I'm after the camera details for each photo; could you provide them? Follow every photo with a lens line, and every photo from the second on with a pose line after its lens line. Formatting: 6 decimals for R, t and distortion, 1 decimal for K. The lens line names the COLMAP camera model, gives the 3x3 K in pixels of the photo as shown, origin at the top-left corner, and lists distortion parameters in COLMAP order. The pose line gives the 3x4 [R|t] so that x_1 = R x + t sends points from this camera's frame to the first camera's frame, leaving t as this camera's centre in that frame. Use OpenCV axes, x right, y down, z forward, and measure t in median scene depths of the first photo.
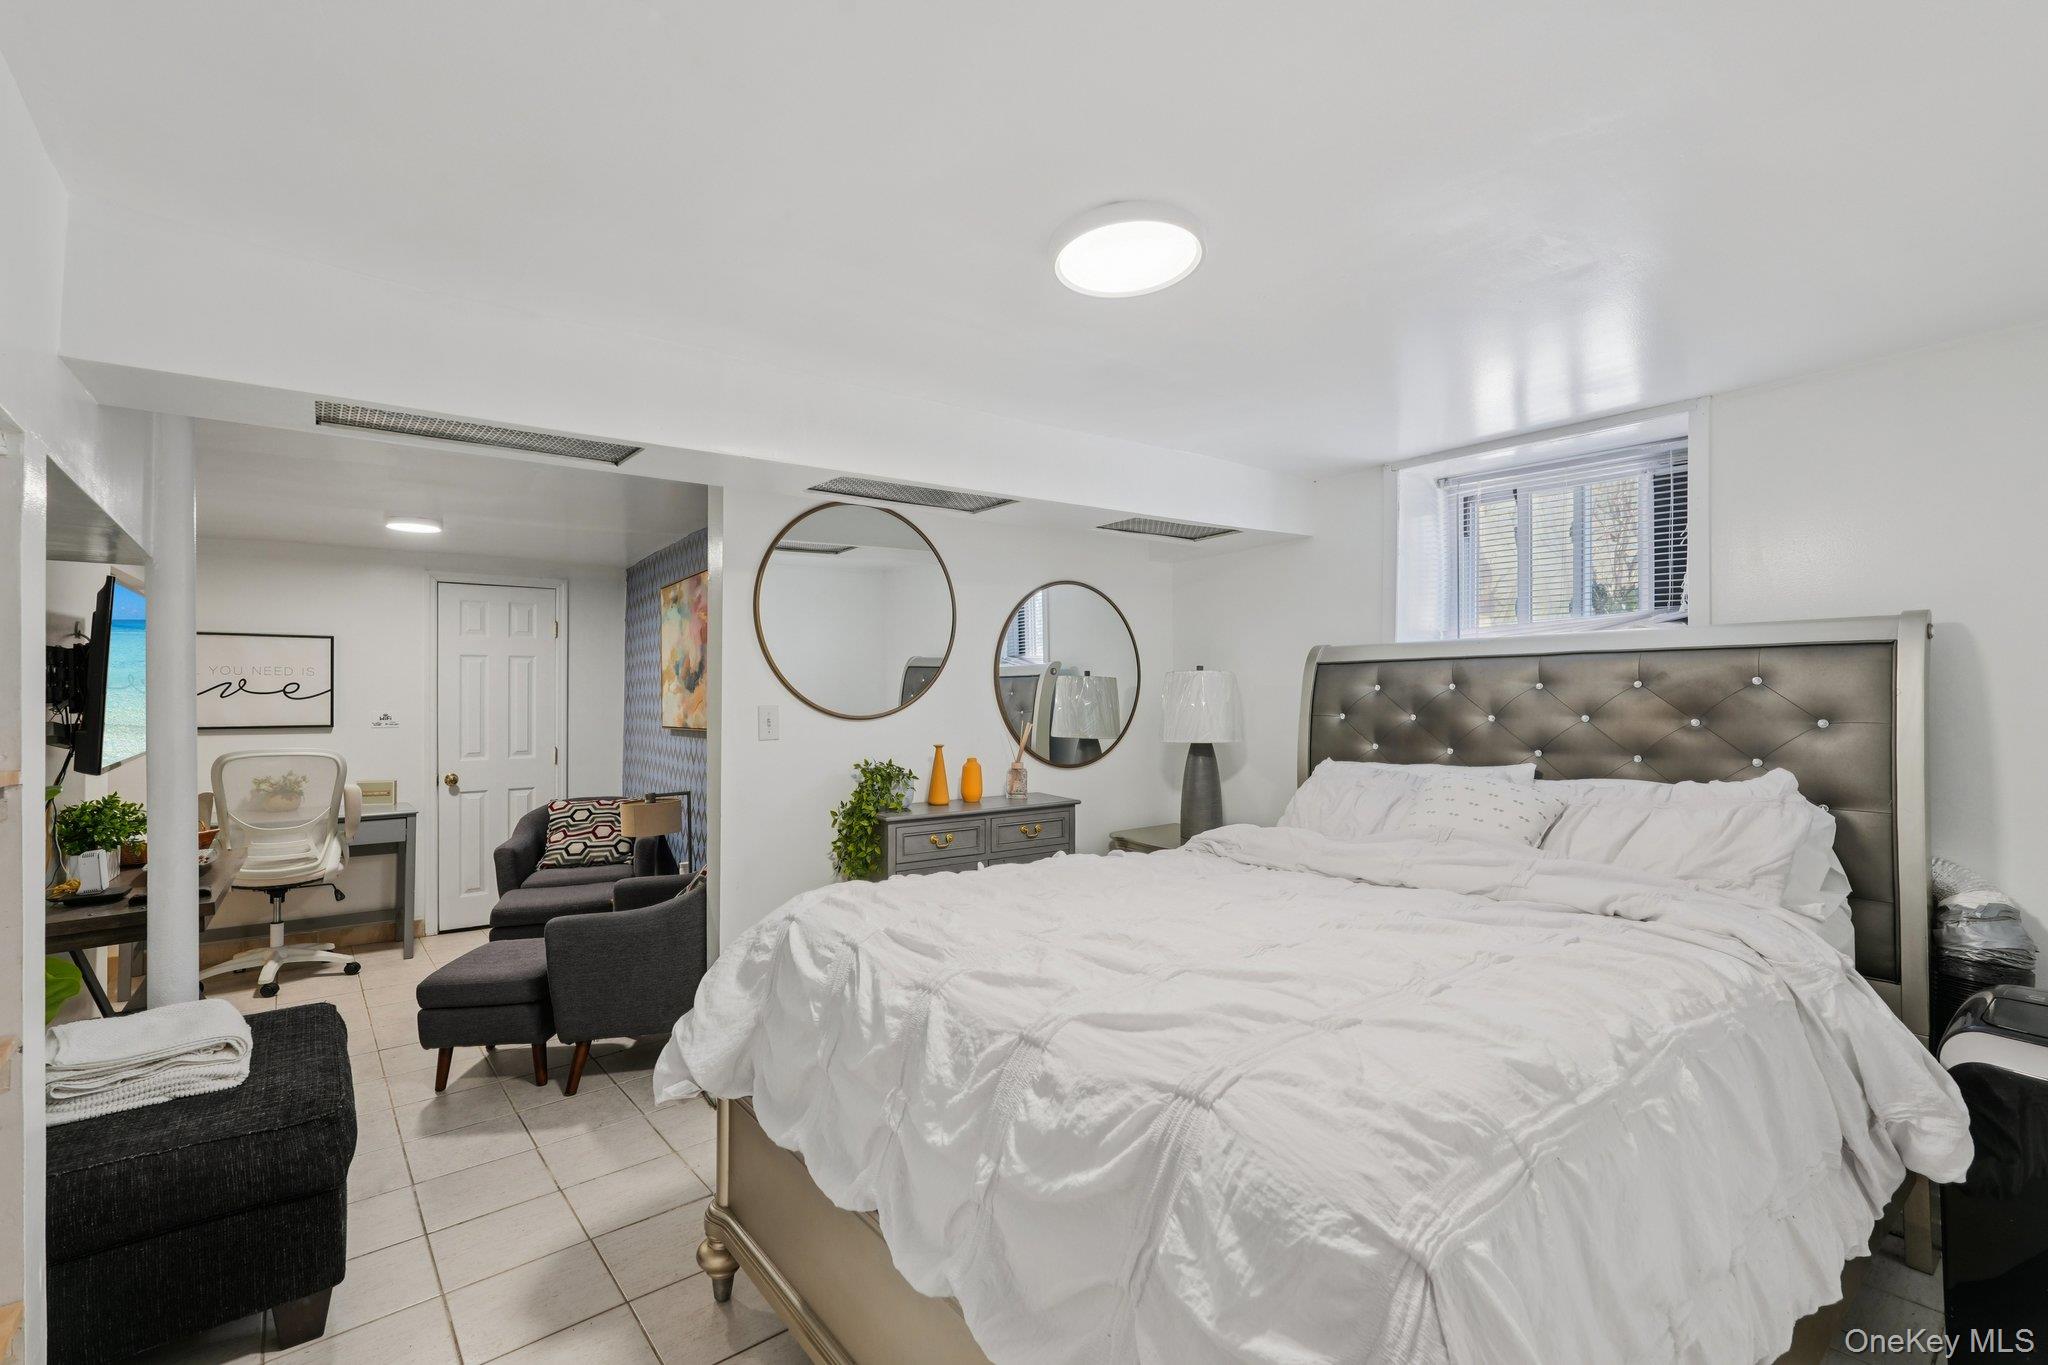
lens RADIAL K [[916.2, 0, 1028.4], [0, 916.2, 687.6], [0, 0, 1]] dist [-0.012005, 0.007201]
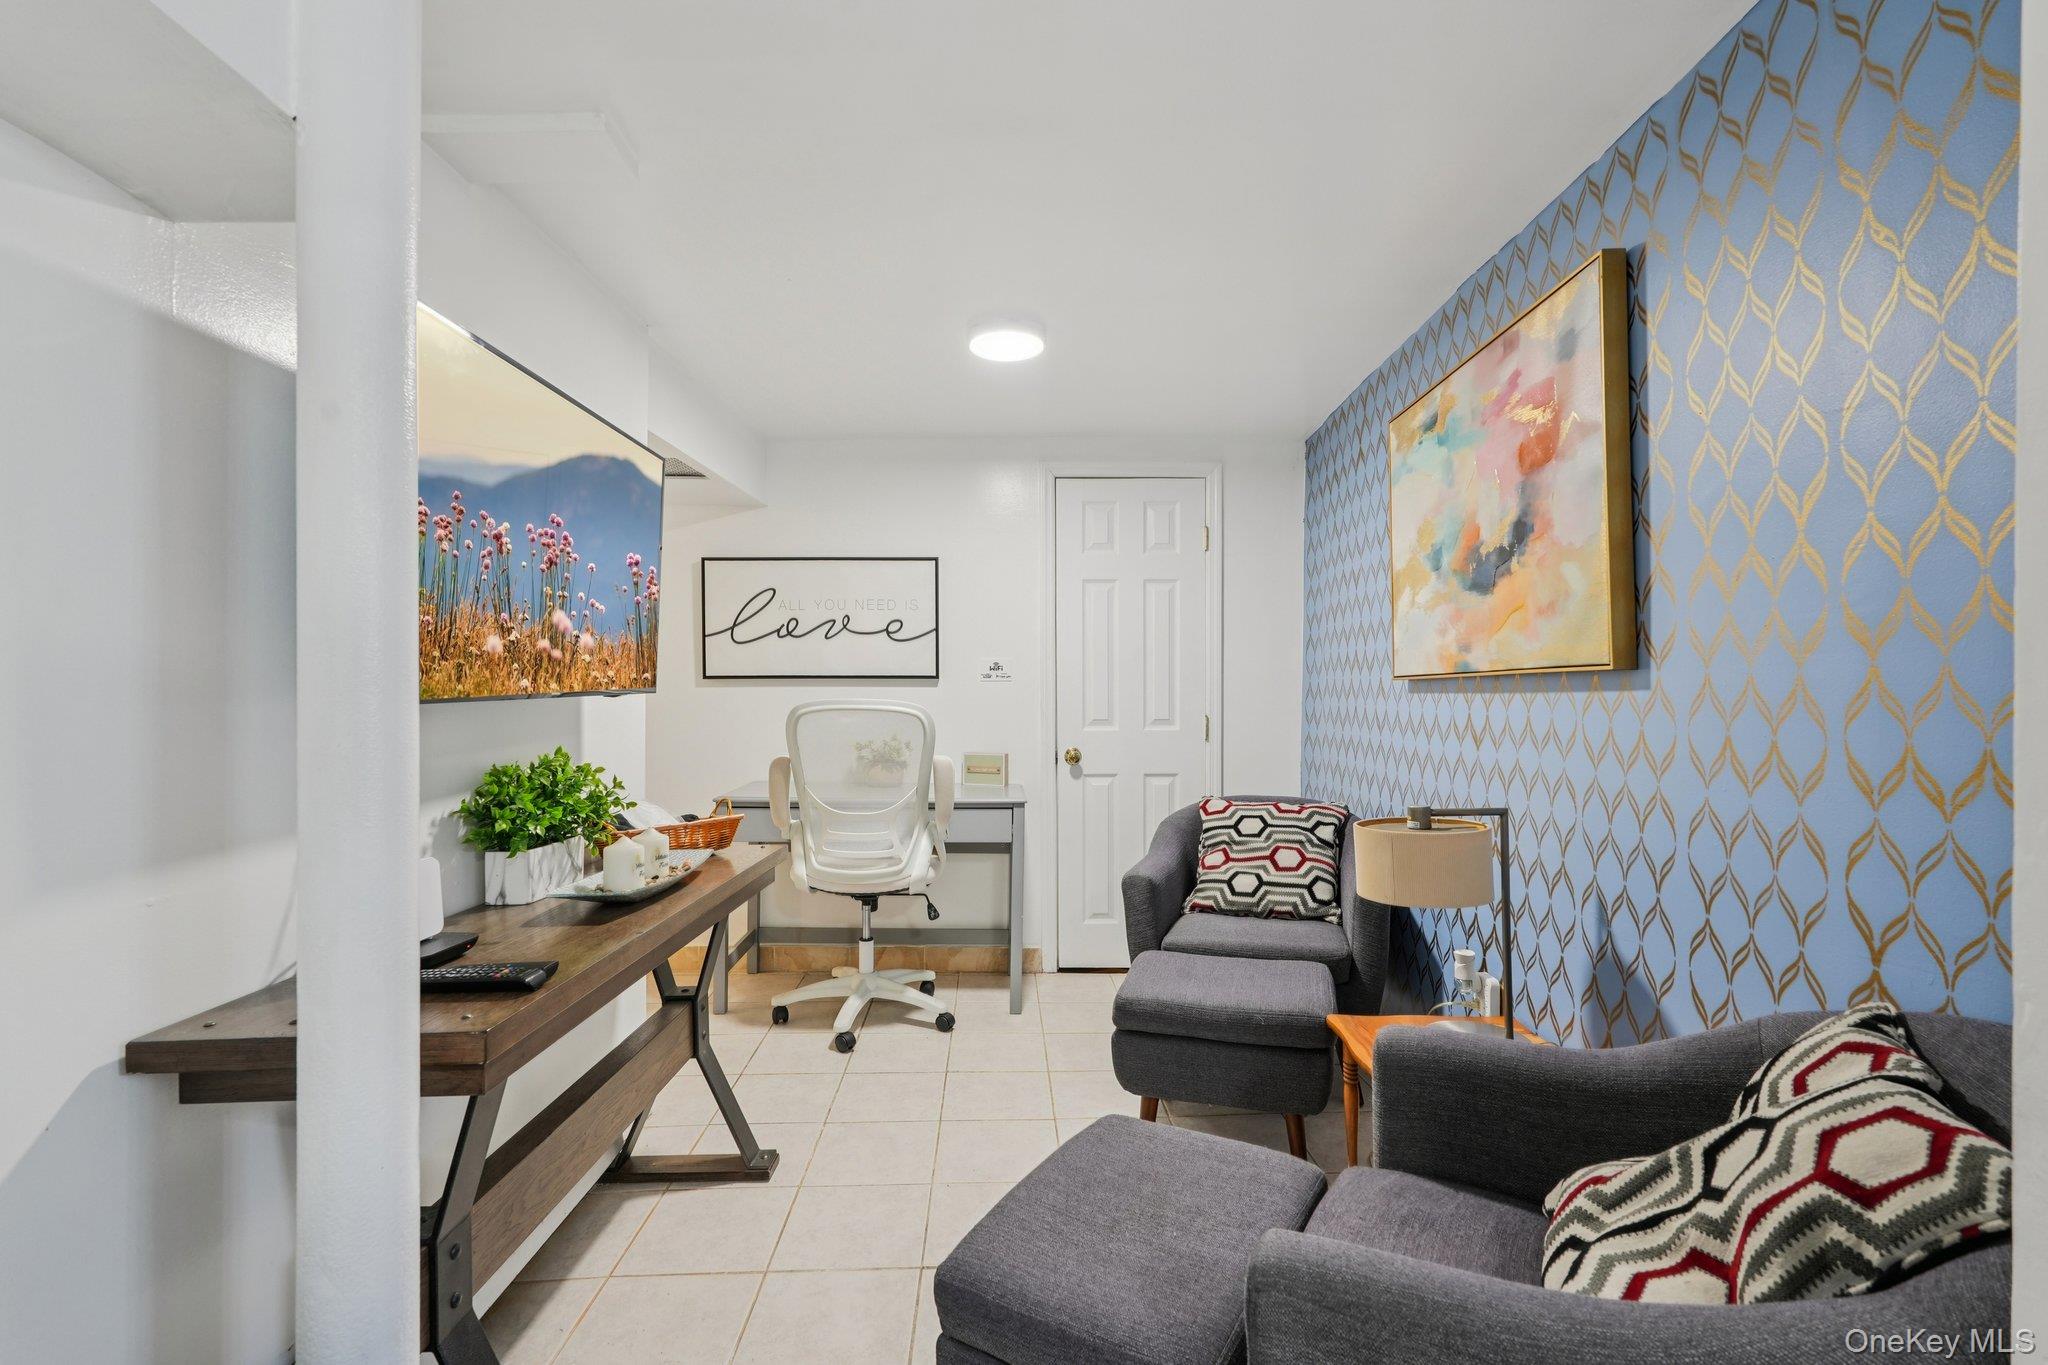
lens RADIAL K [[877.3, 0, 1023.7], [0, 877.3, 681.7], [0, 0, 1]] dist [0.003181, 0.000629]
pose [[0.792676, -0.002490, -0.609638, -0.270544], [0.002208, 0.999997, -0.001214, 0.047918], [0.609639, -0.000383, 0.792679, 0.478741]]
